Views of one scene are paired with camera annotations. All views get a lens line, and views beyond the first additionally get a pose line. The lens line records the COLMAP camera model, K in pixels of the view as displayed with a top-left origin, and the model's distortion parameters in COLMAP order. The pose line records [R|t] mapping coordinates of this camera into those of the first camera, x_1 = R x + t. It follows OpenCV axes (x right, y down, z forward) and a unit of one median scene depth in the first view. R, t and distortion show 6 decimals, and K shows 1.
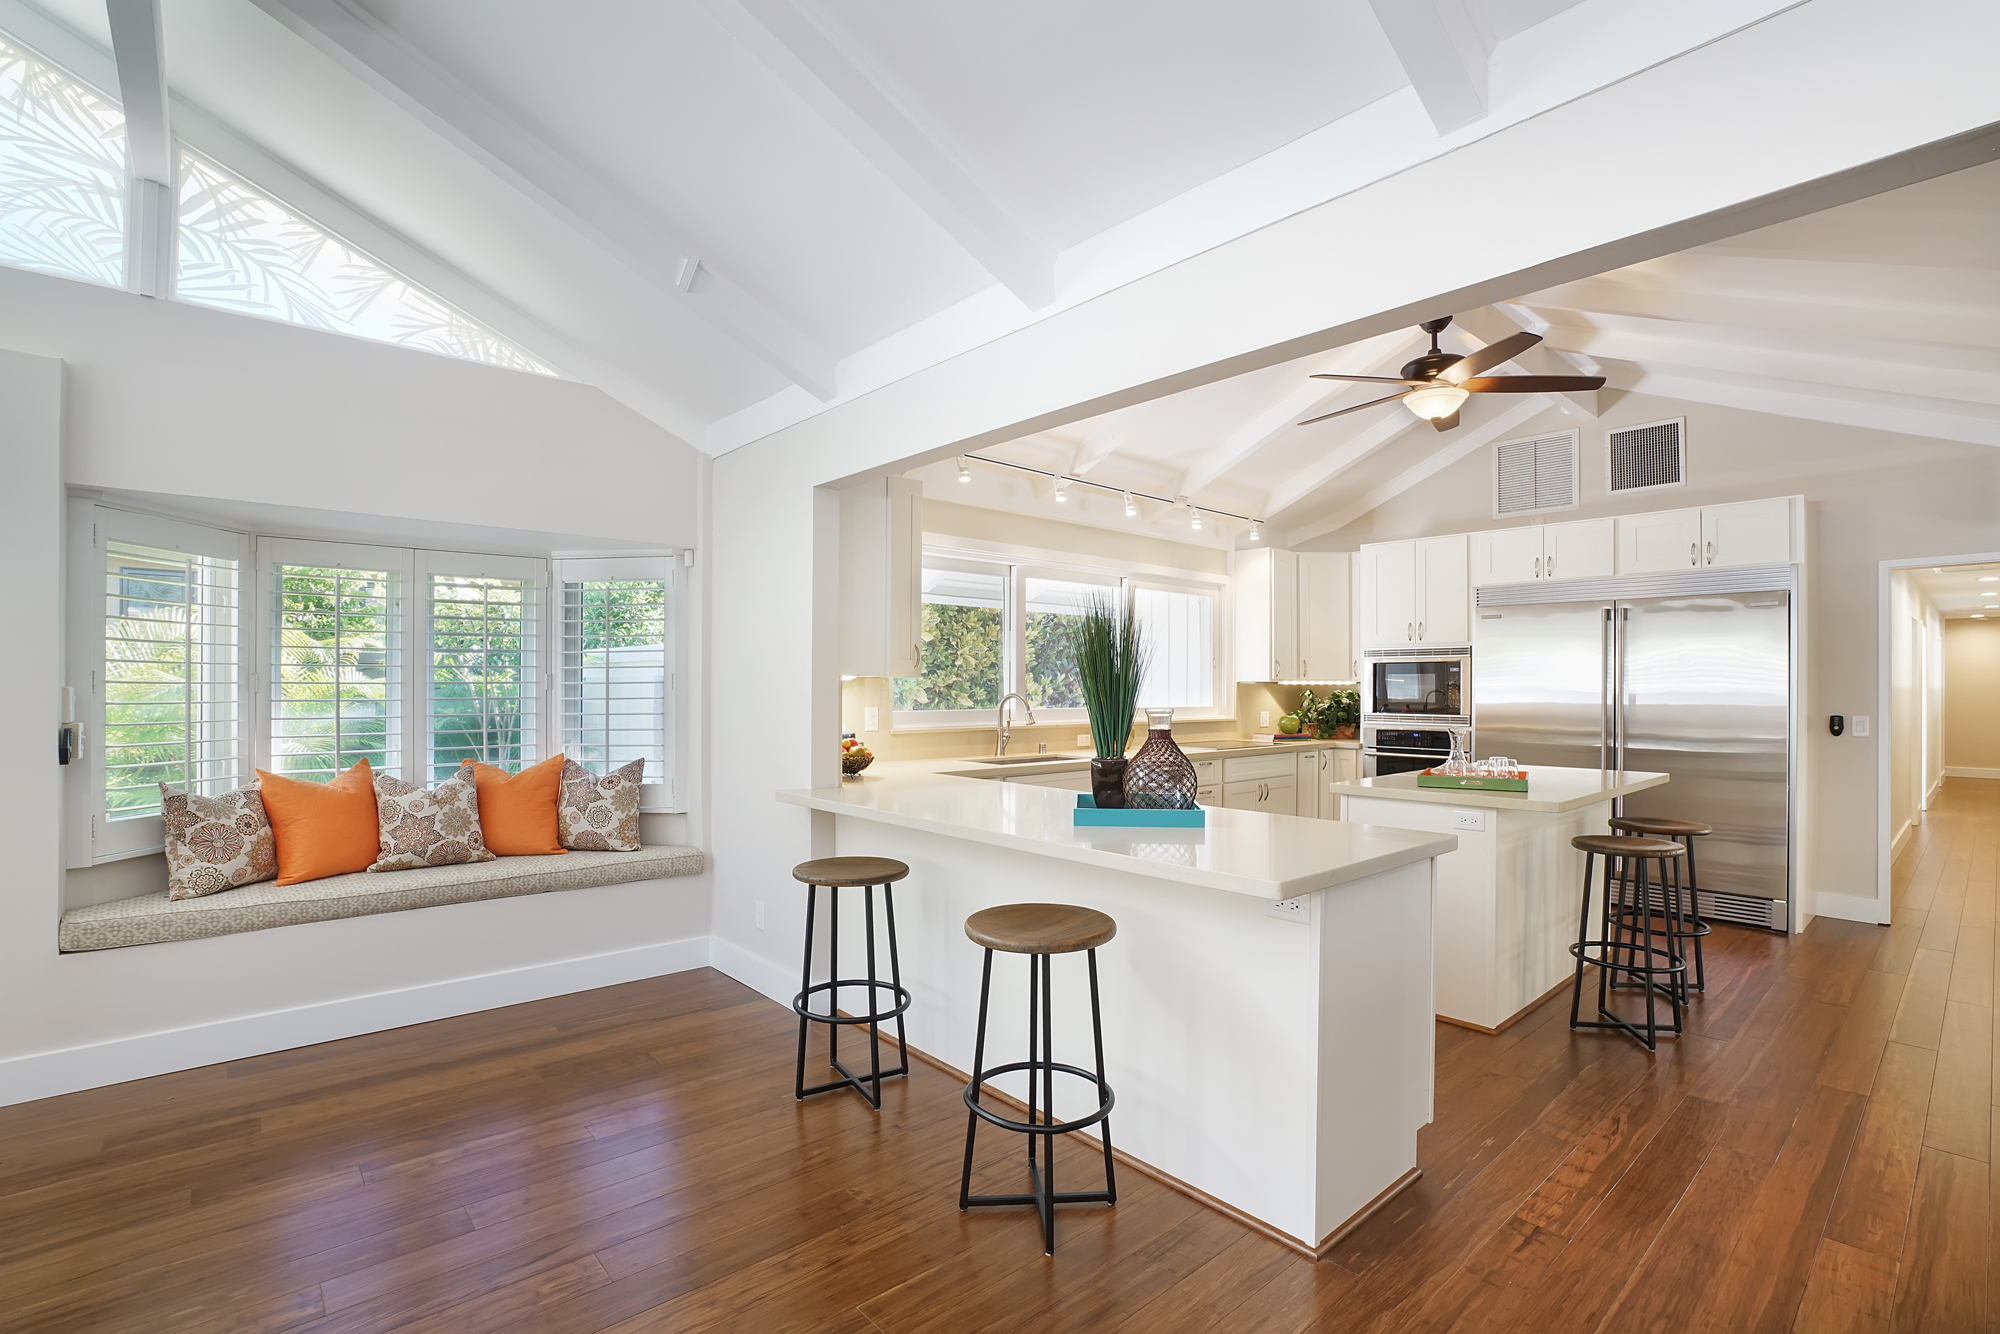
lens RADIAL K [[916.0, 0, 998.9], [0, 916.0, 661.5], [0, 0, 1]] dist [0.001560, 0.002845]
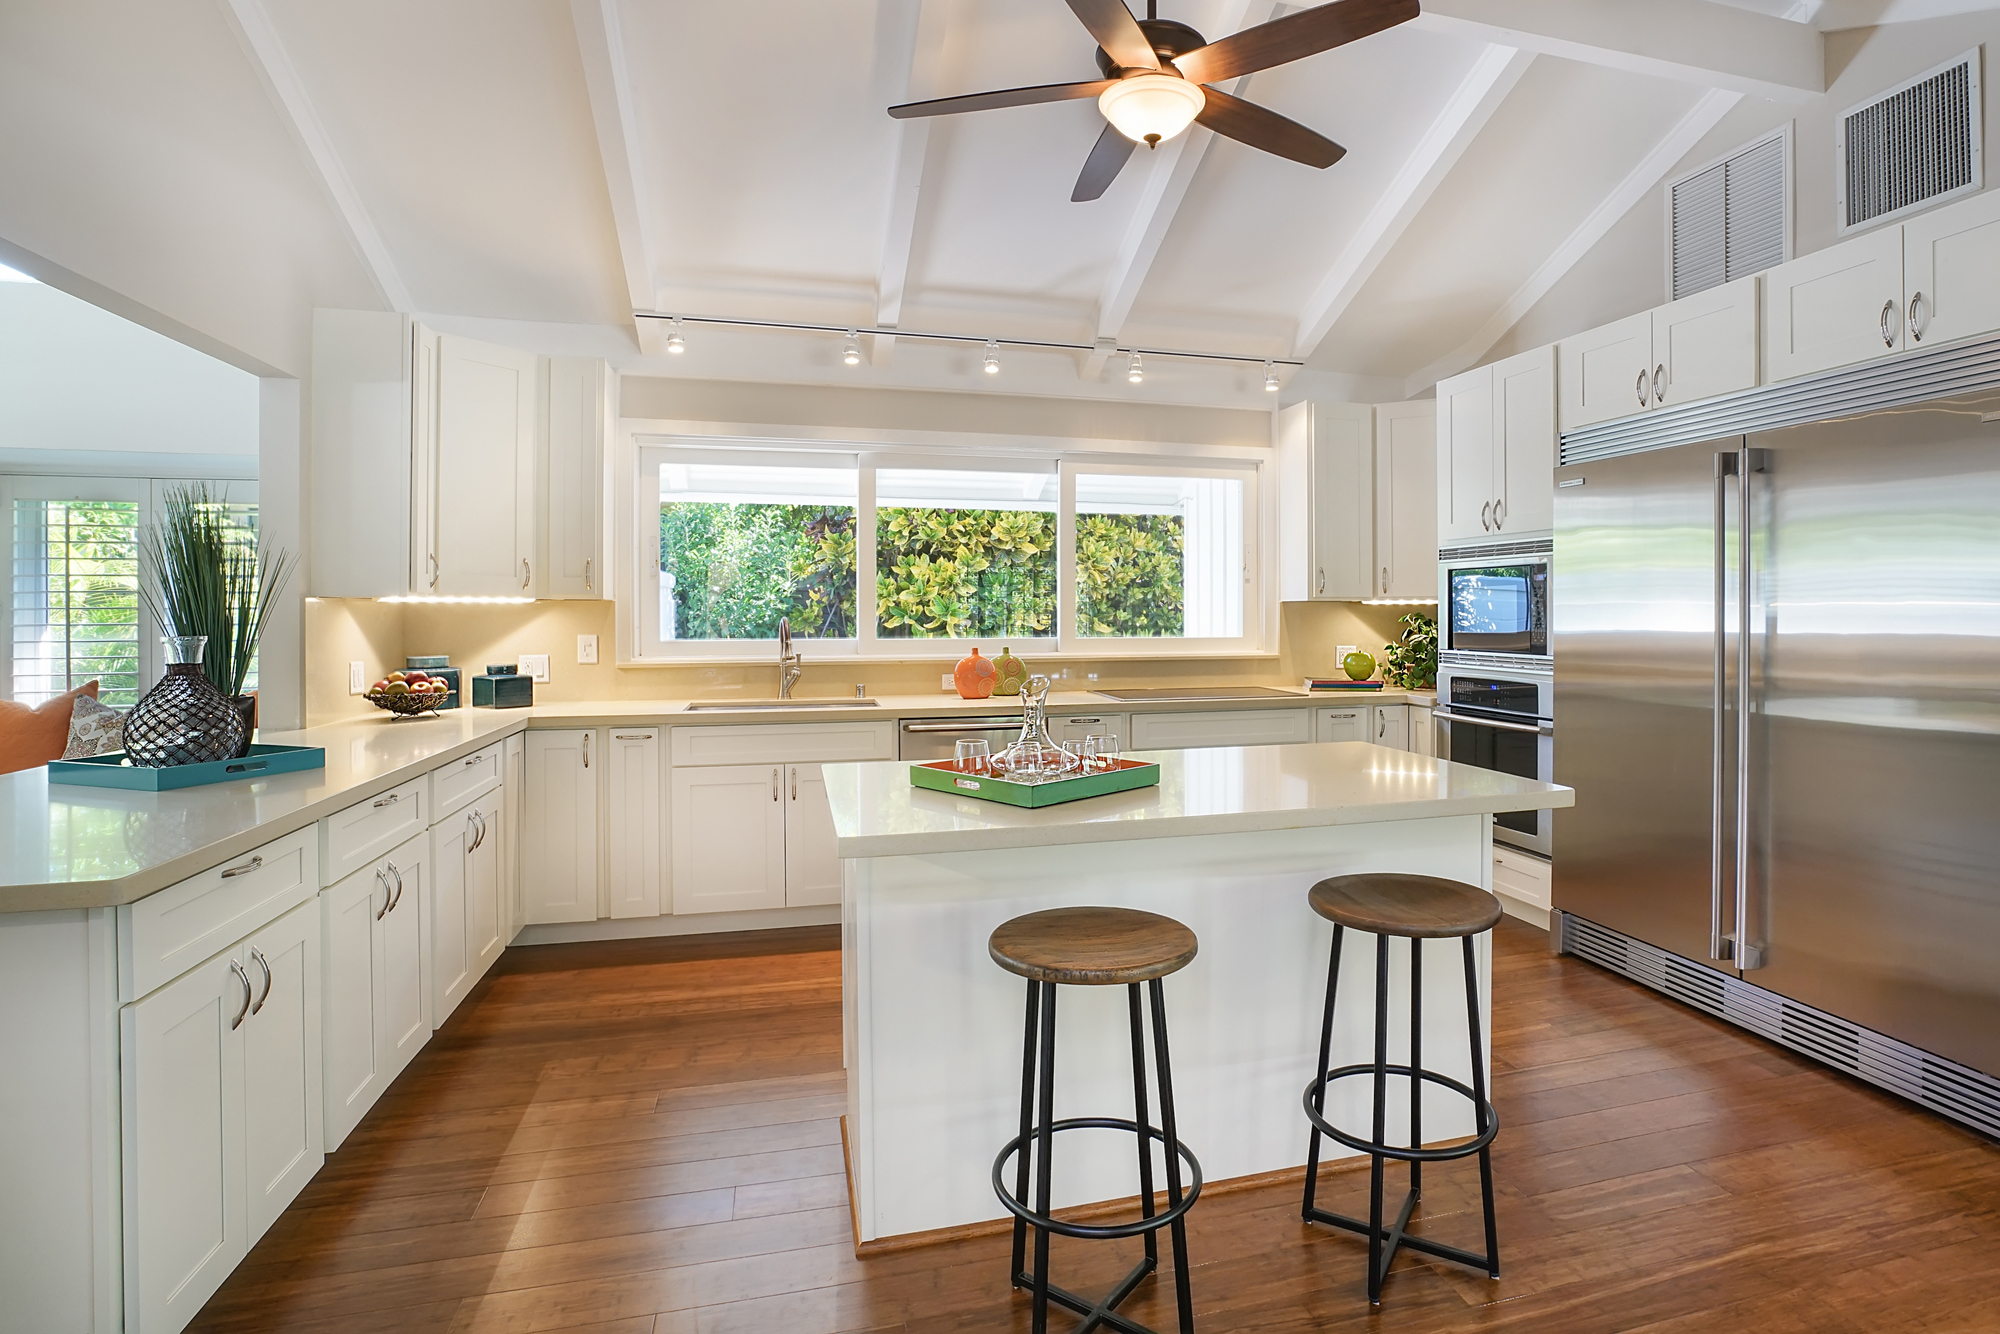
lens RADIAL K [[992.8, 0, 924.8], [0, 992.8, 601.5], [0, 0, 1]] dist [-0.031588, -0.001027]
pose [[0.887154, -0.007049, -0.461420, 0.404188], [0.015775, 0.999762, 0.015057, 0.007655], [0.461204, -0.020637, 0.887054, 0.246861]]
